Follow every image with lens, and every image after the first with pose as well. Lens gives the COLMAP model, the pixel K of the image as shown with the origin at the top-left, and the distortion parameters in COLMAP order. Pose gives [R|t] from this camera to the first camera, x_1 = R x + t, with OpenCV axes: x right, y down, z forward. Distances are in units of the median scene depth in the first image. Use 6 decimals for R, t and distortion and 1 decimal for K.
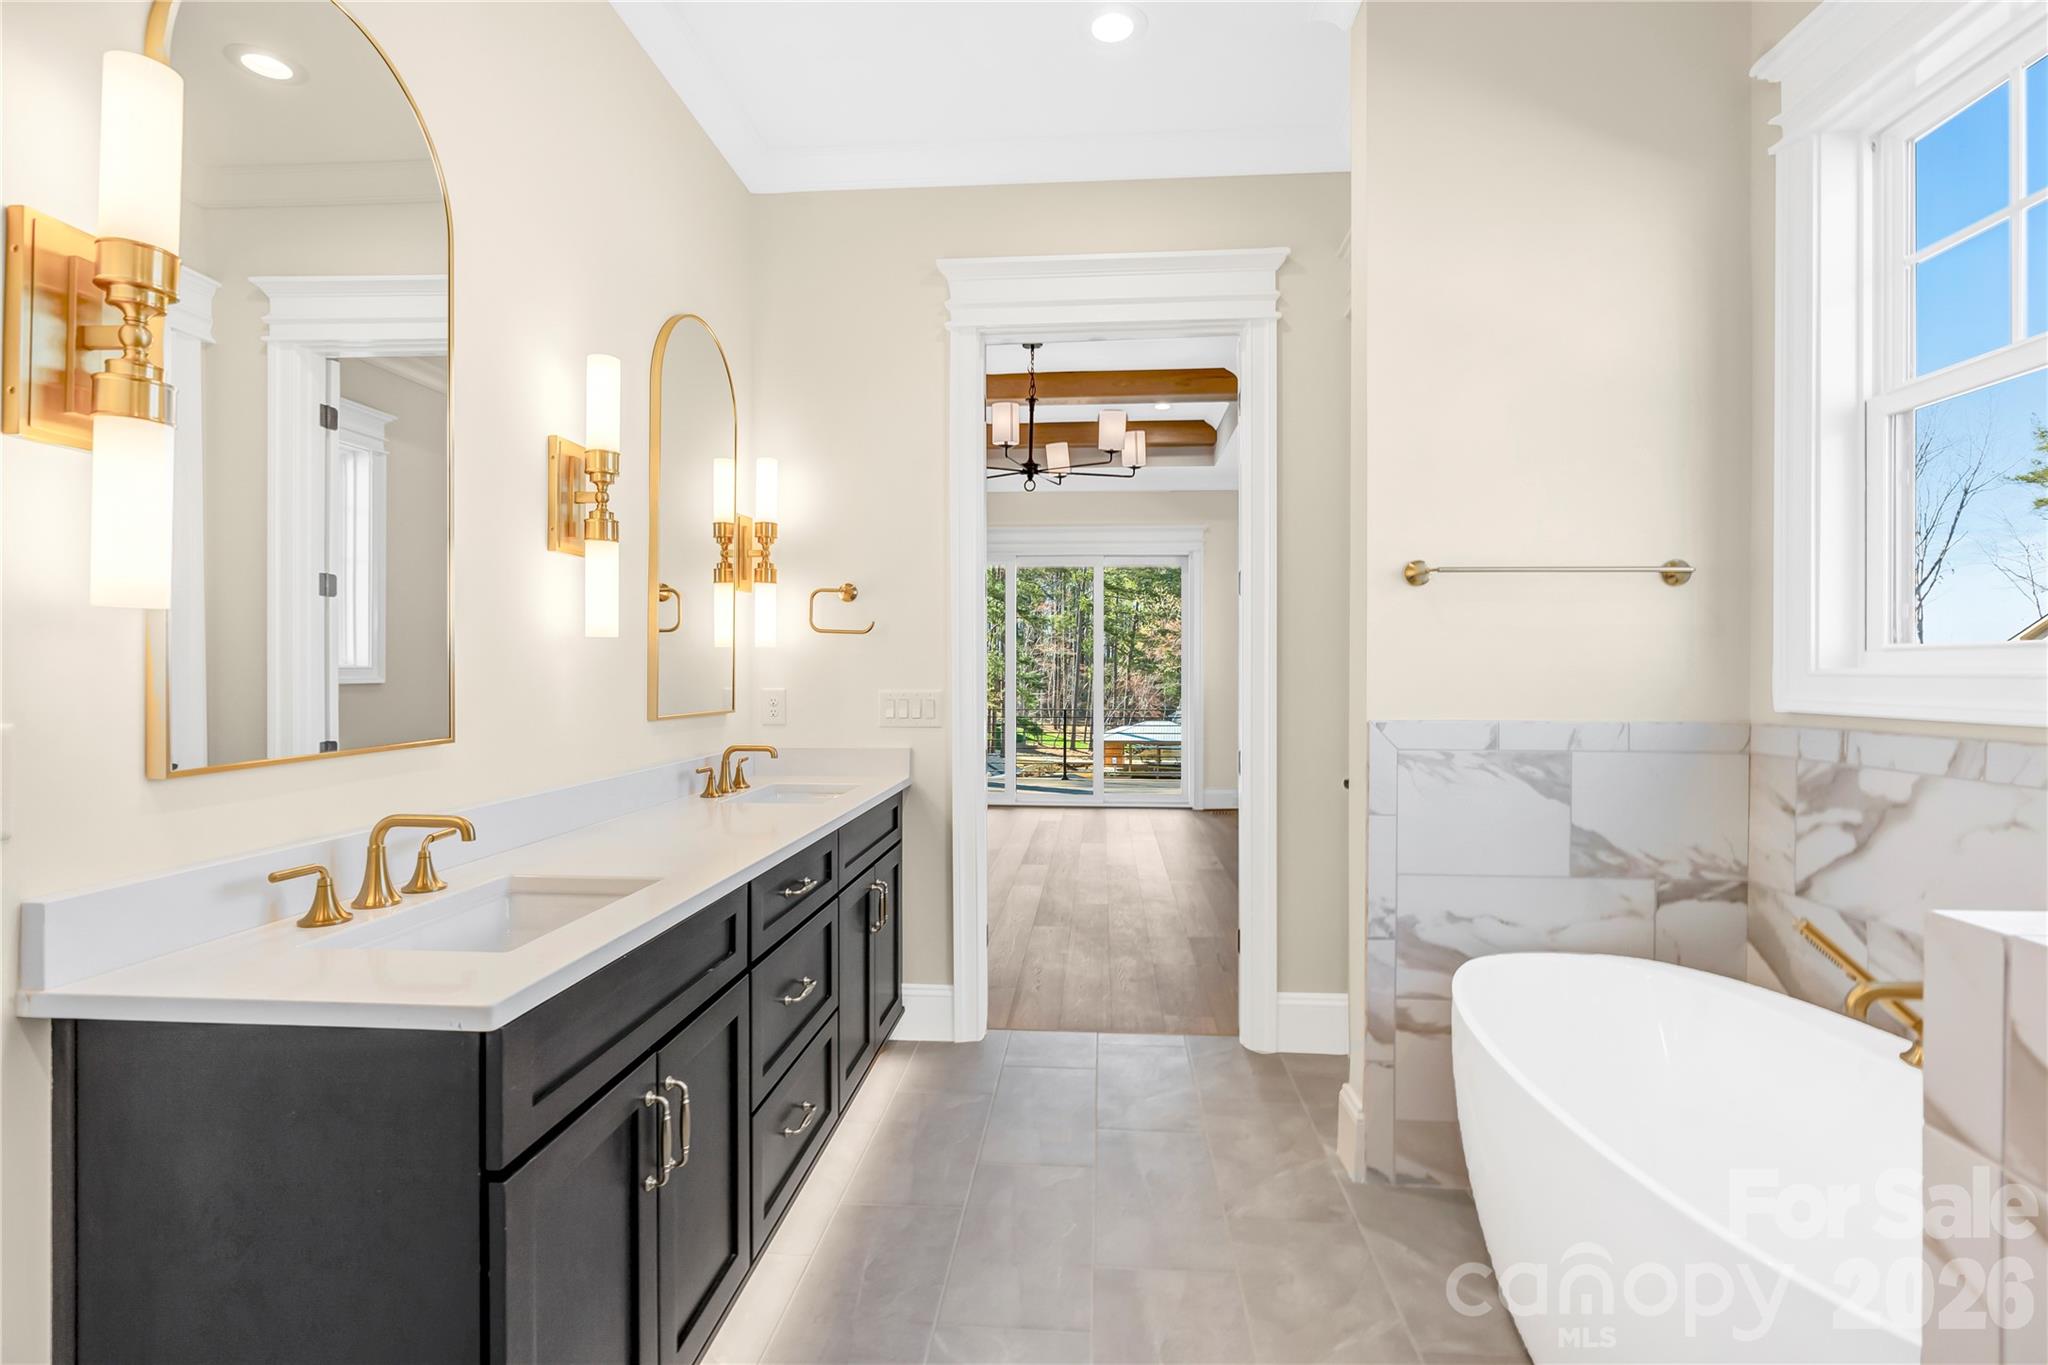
lens RADIAL K [[926.6, 0, 1027.7], [0, 926.6, 673.2], [0, 0, 1]] dist [0.000354, 0.000862]
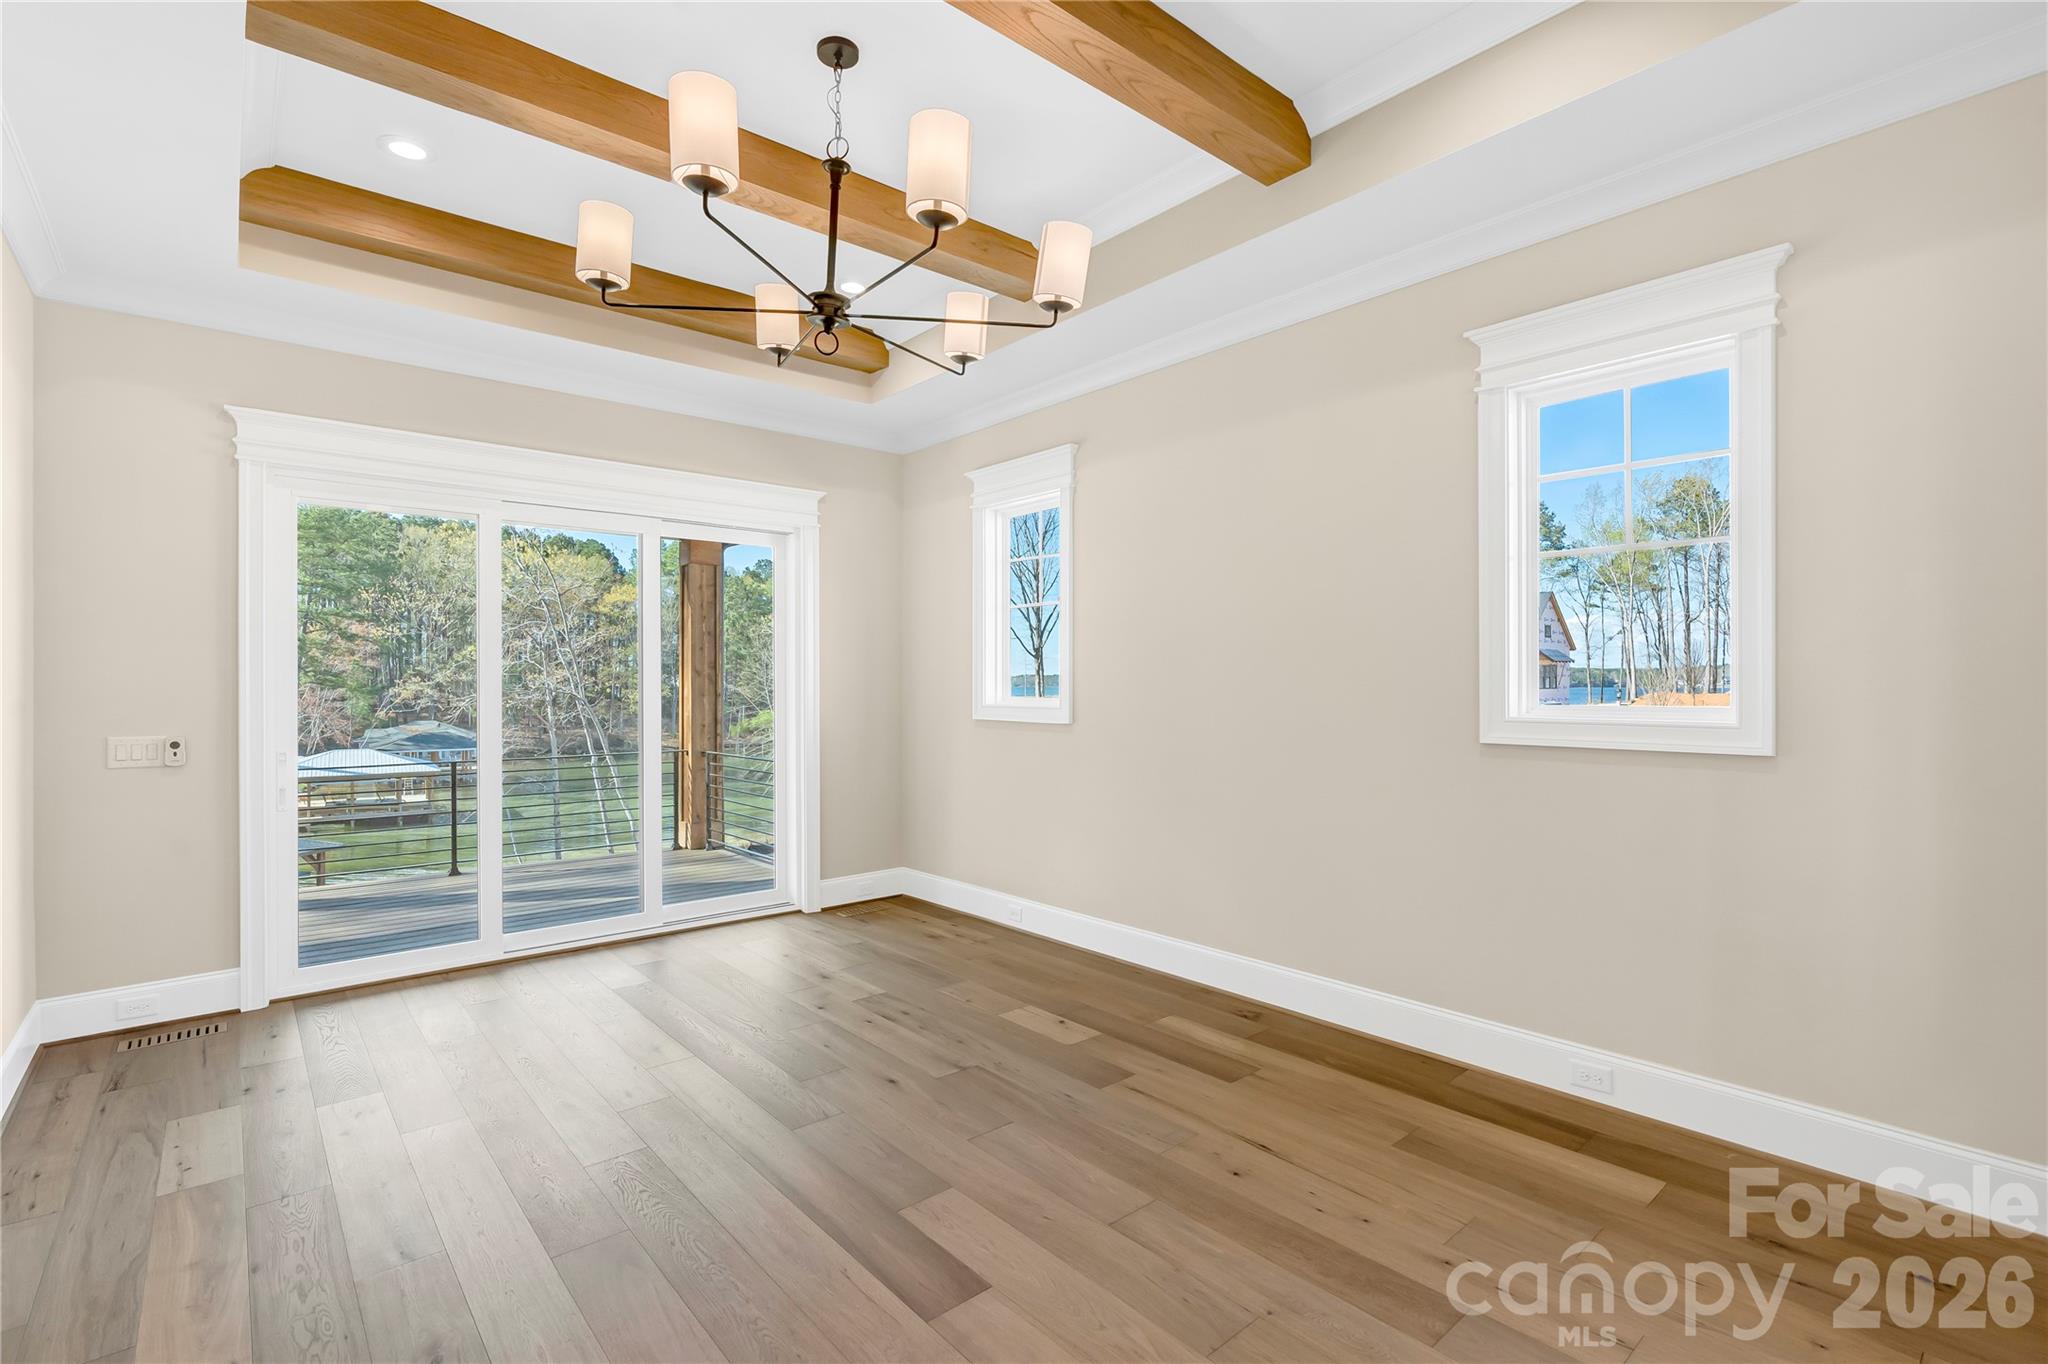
lens RADIAL K [[926.6, 0, 1027.7], [0, 926.6, 672.7], [0, 0, 1]] dist [0.000354, 0.000862]
pose [[0.707352, 0.002938, 0.706856, -0.182027], [0.006707, 0.999918, -0.010867, -0.018017], [-0.706830, 0.012428, 0.707274, 0.409556]]
